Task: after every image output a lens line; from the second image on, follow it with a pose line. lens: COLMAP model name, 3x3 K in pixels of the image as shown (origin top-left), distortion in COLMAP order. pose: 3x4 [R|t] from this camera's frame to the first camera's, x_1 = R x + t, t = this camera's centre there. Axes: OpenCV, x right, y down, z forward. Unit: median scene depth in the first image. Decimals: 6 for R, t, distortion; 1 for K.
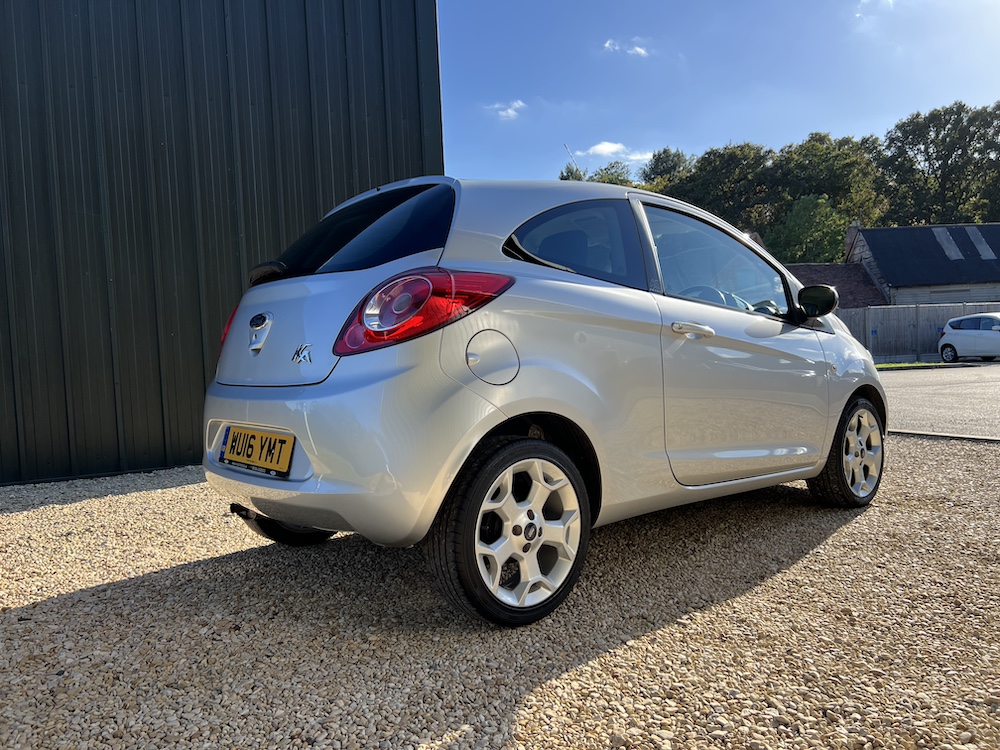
lens RADIAL K [[764.2, 0, 501.9], [0, 764.2, 384.6], [0, 0, 1]] dist [0.042525, -0.047684]
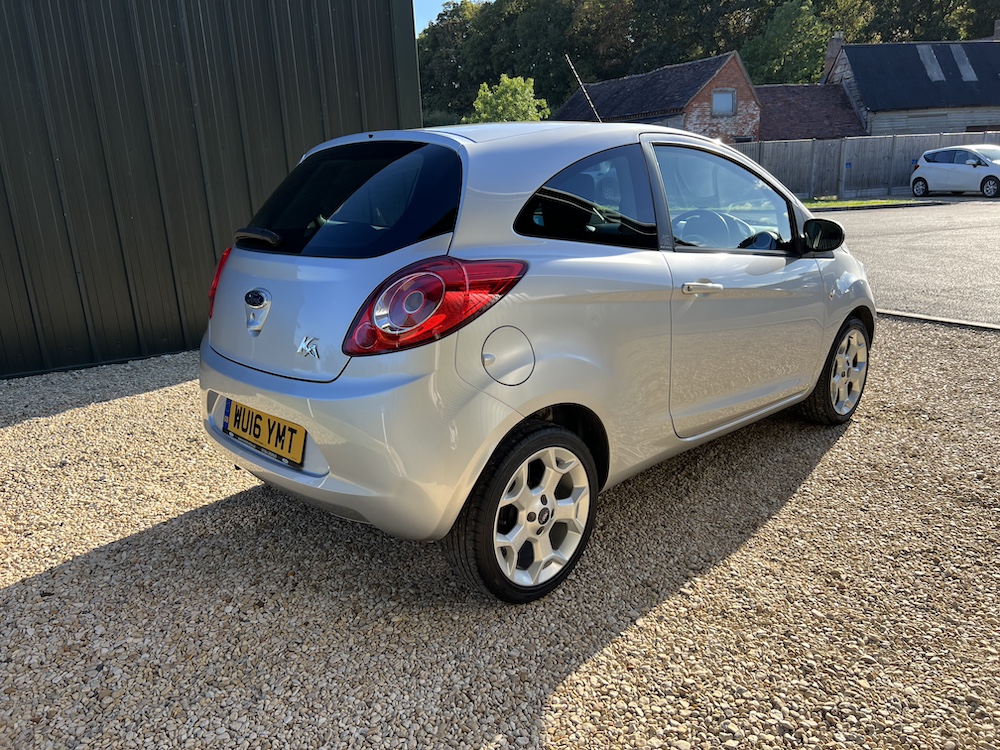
lens RADIAL K [[764.2, 0, 501.6], [0, 764.2, 385.6], [0, 0, 1]] dist [0.042525, -0.047684]
pose [[0.998808, -0.016235, 0.046035, -0.058979], [0.005201, 0.973101, 0.230322, -0.199270], [-0.048536, -0.229808, 0.972025, 0.038613]]
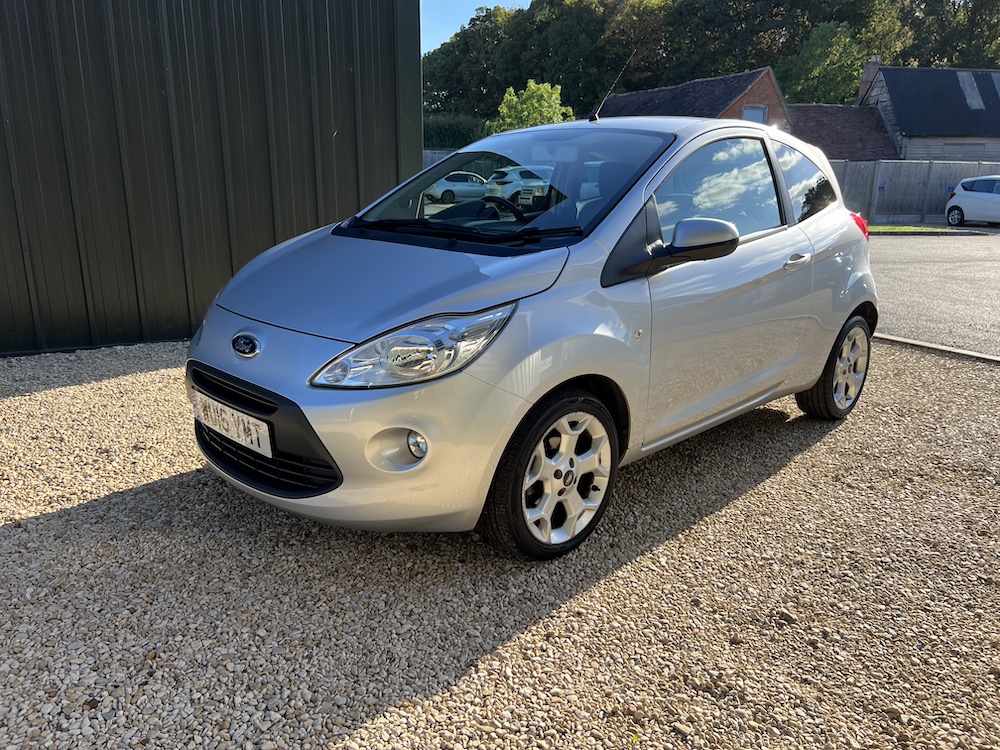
lens RADIAL K [[764.2, 0, 497.0], [0, 764.2, 382.3], [0, 0, 1]] dist [0.042525, -0.047684]
pose [[0.998664, 0.045477, 0.024521, 0.017011], [-0.049731, 0.974787, 0.217523, -0.166451], [-0.014011, -0.218452, 0.975747, 0.308424]]
